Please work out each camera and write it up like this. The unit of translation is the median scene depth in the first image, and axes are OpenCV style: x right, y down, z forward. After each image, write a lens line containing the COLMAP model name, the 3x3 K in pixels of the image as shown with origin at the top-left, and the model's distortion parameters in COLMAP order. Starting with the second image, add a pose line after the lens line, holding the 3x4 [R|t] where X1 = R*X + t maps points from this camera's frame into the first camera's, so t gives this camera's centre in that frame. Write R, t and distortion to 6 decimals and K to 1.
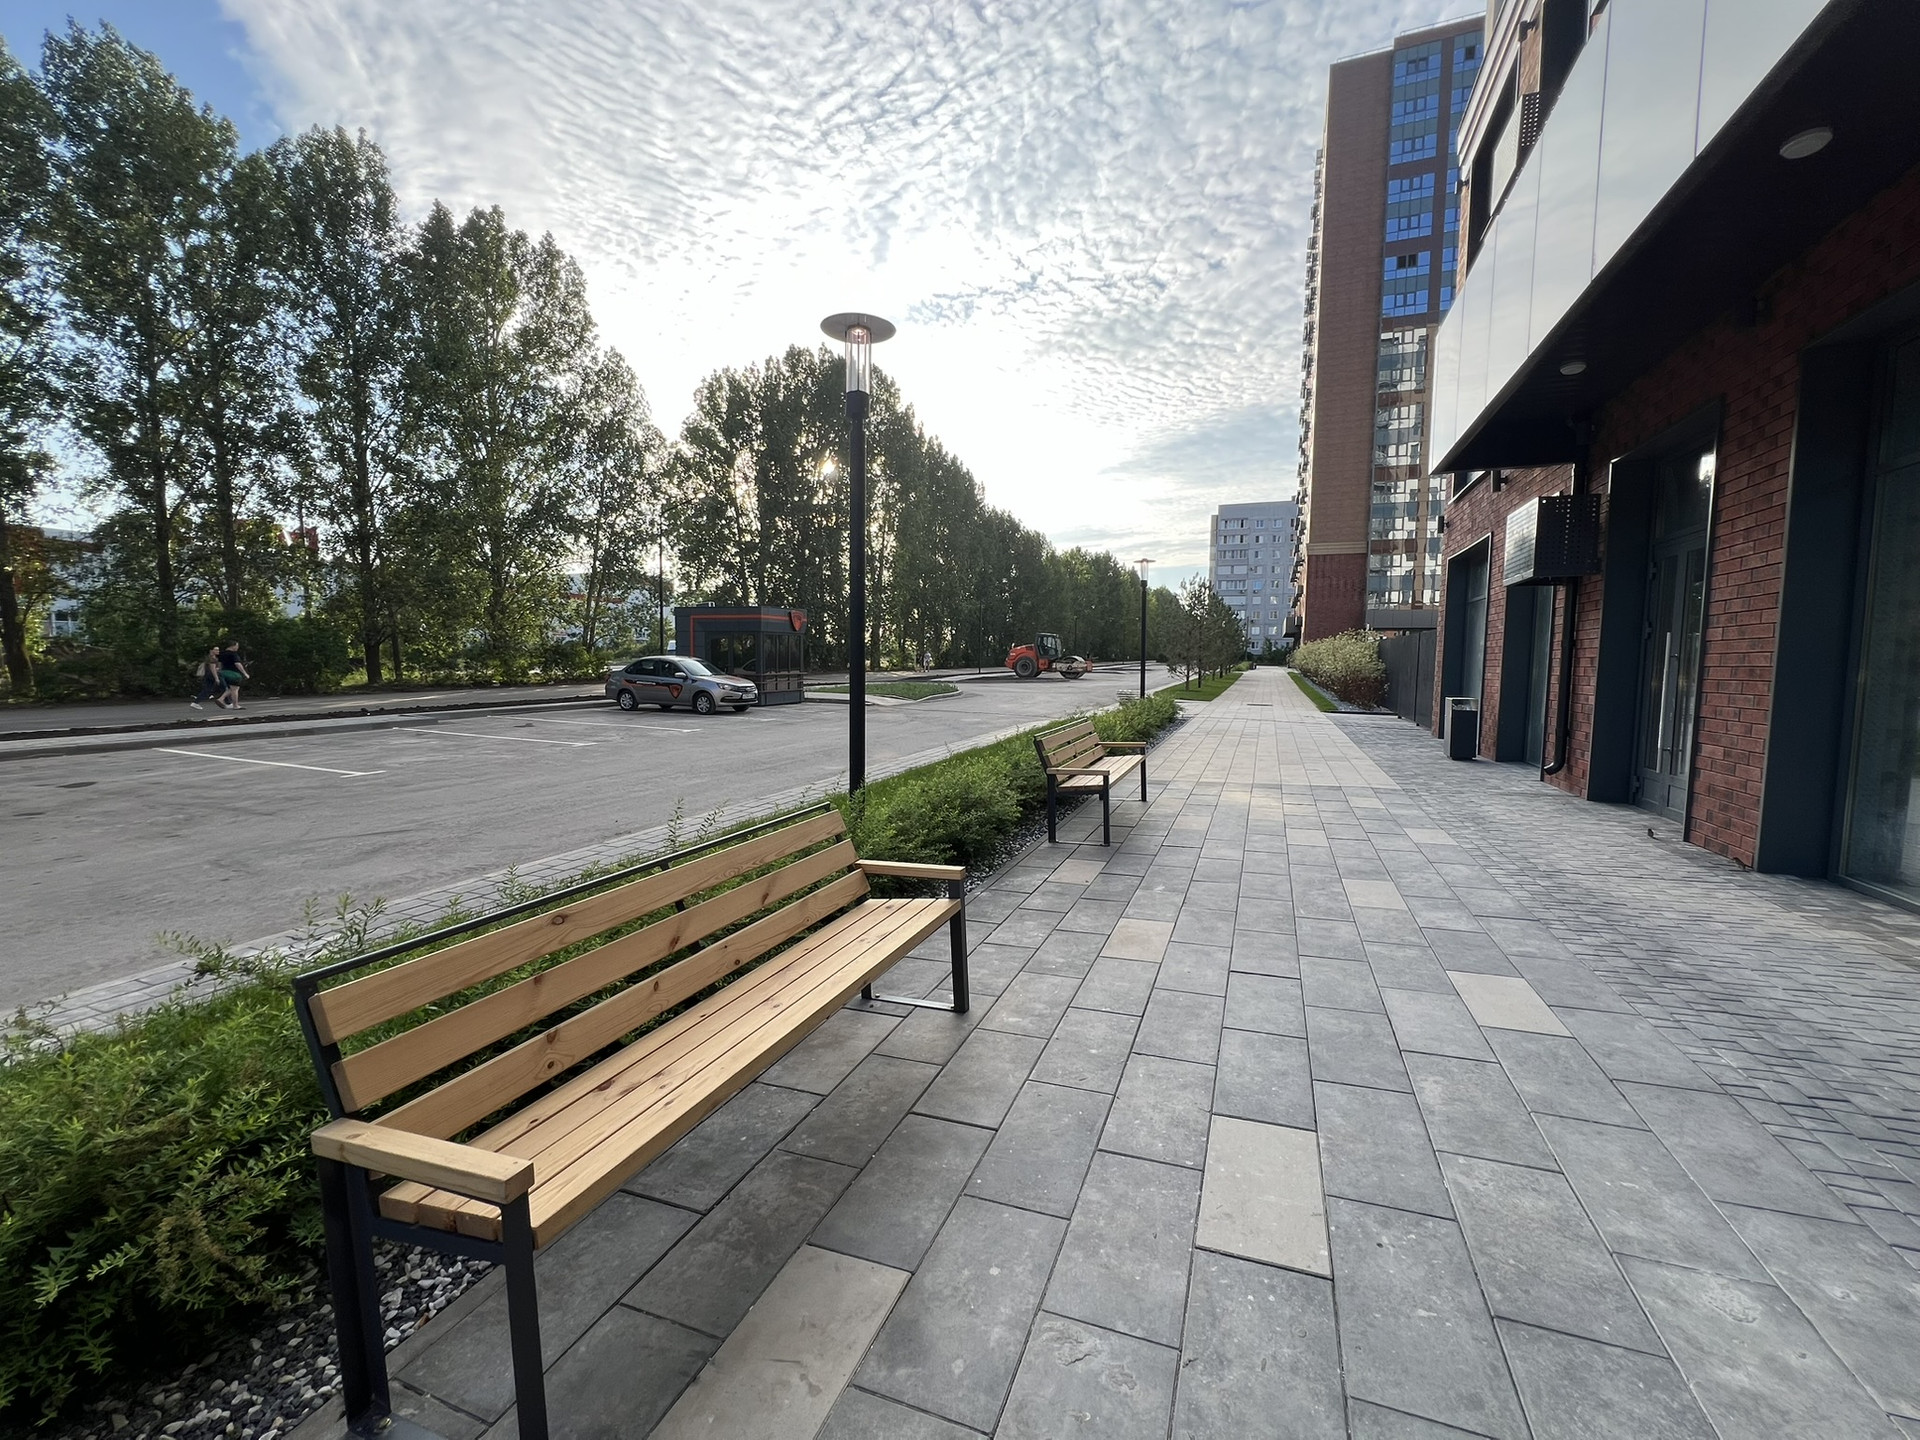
lens RADIAL K [[774.7, 0, 962.1], [0, 774.7, 717.6], [0, 0, 1]] dist [-0.001128, -0.000014]
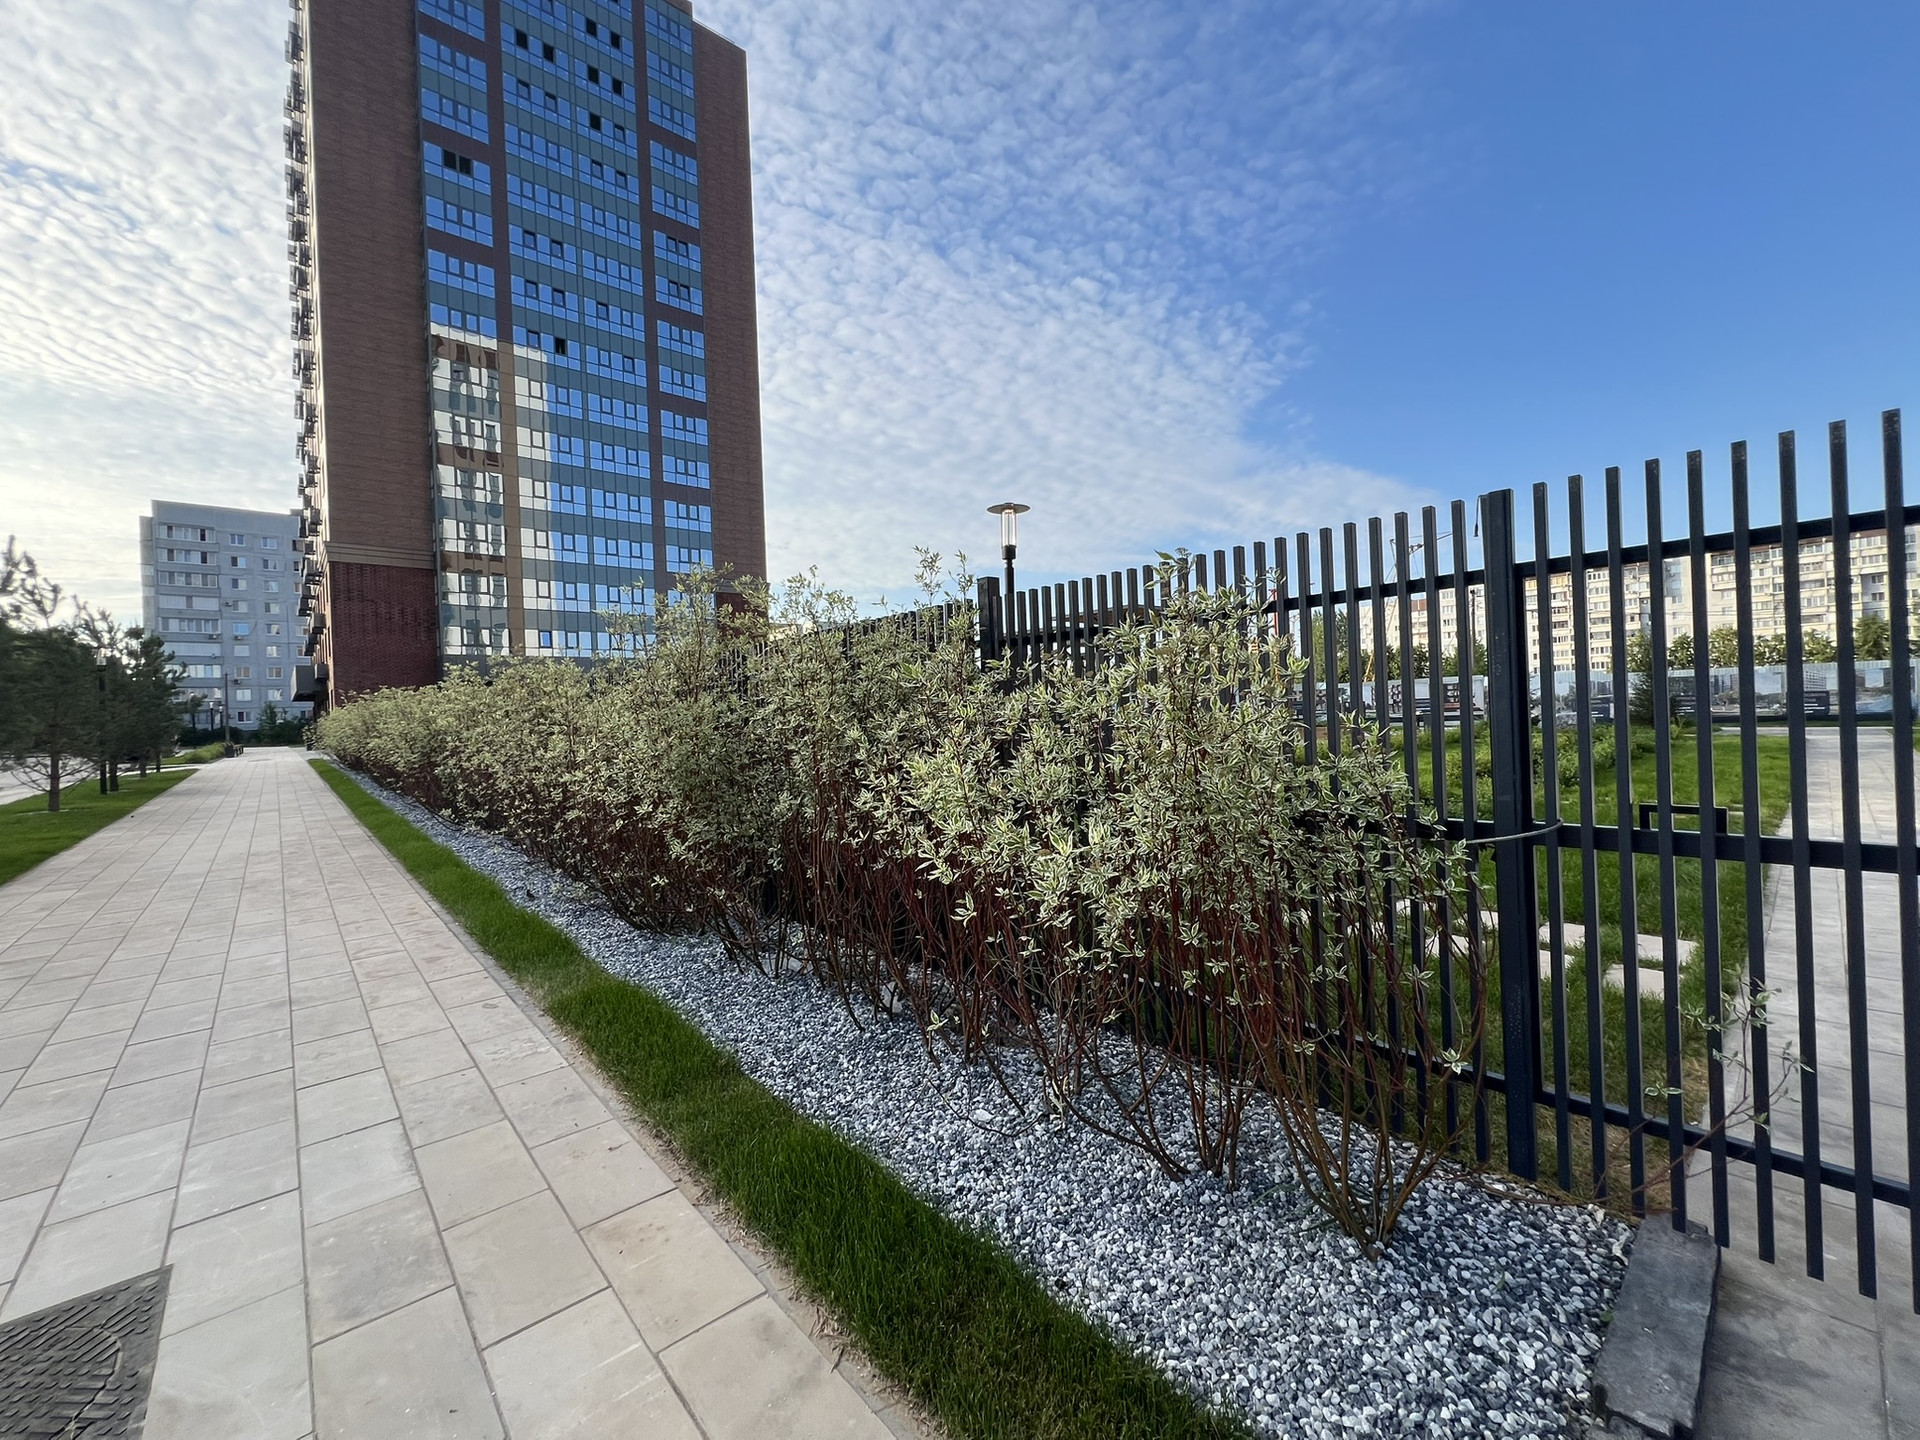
lens RADIAL K [[767.5, 0, 965.6], [0, 767.5, 715.9], [0, 0, 1]] dist [-0.001000, 0.000186]
pose [[0.448953, -0.031034, 0.893016, 0.119720], [0.113774, 0.993248, -0.022681, -0.018778], [-0.886283, 0.111785, 0.449452, 0.276940]]
